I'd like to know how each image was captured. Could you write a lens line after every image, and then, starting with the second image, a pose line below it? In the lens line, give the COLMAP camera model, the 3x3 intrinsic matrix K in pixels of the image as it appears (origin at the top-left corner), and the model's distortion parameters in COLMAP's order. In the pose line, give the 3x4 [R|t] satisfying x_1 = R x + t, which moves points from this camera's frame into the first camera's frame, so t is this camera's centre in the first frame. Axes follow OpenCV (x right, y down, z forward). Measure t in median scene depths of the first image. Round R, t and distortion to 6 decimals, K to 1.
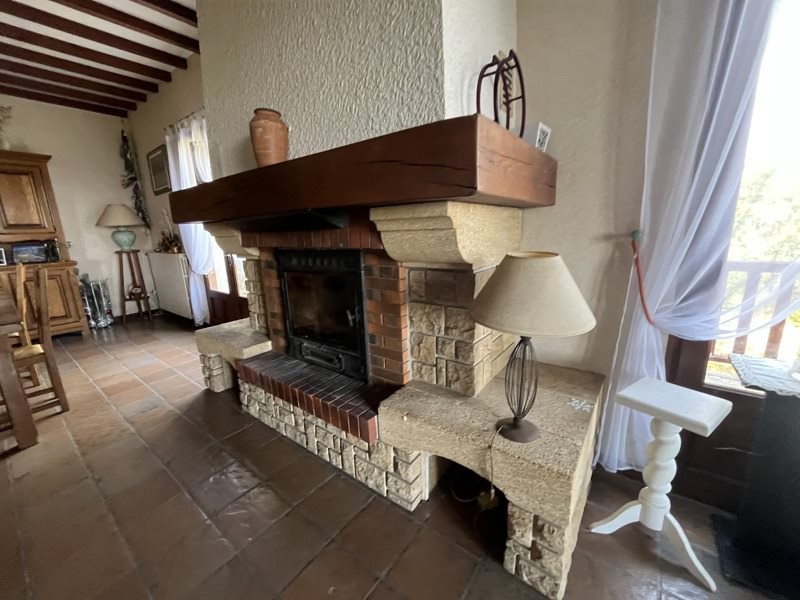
lens RADIAL K [[321.4, 0, 398.0], [0, 321.4, 301.9], [0, 0, 1]] dist [-0.006144, -0.000070]
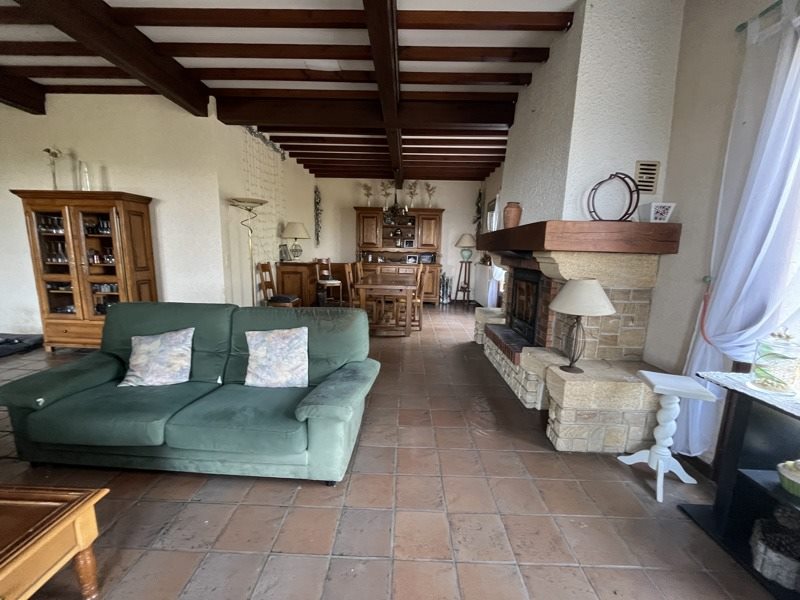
lens RADIAL K [[321.4, 0, 399.0], [0, 321.4, 300.8], [0, 0, 1]] dist [-0.006144, -0.000070]
pose [[0.587824, 0.171826, -0.790531, 0.339595], [-0.219043, 0.974487, 0.048933, 0.036875], [0.778770, 0.144397, 0.610464, -0.287152]]
